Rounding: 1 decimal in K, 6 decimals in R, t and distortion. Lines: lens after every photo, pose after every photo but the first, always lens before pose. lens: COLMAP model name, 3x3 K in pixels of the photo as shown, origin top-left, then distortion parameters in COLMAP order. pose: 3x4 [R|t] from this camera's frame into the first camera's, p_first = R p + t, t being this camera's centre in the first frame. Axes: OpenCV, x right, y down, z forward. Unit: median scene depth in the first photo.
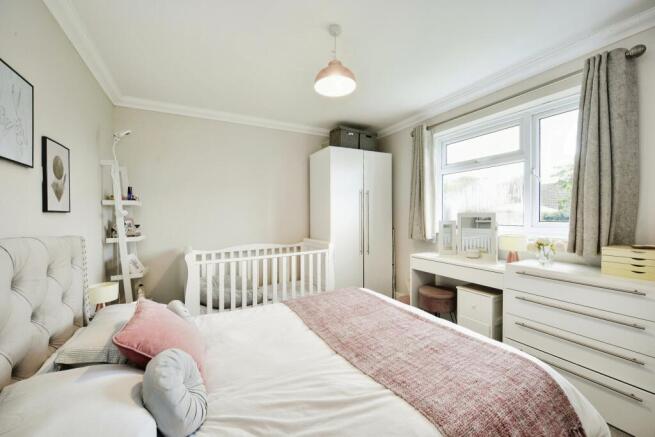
lens RADIAL K [[259.3, 0, 327.3], [0, 259.3, 221.1], [0, 0, 1]] dist [-0.000923, -0.000047]
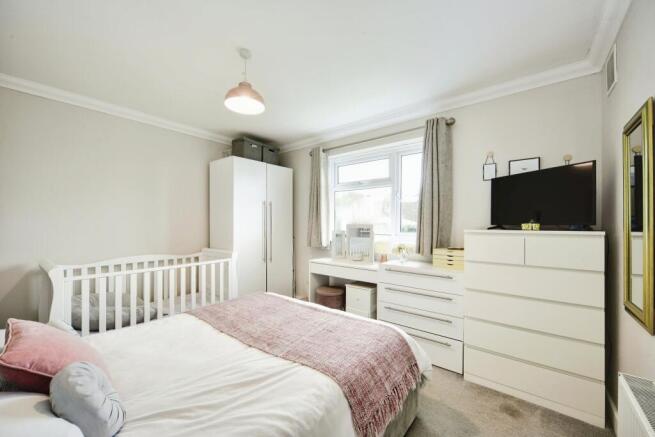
lens RADIAL K [[259.3, 0, 327.3], [0, 259.3, 221.1], [0, 0, 1]] dist [-0.000923, -0.000047]
pose [[0.924534, 0.020445, 0.380550, -0.057951], [-0.006114, 0.999227, -0.038829, 0.001477], [-0.381050, 0.033572, 0.923945, -0.120624]]
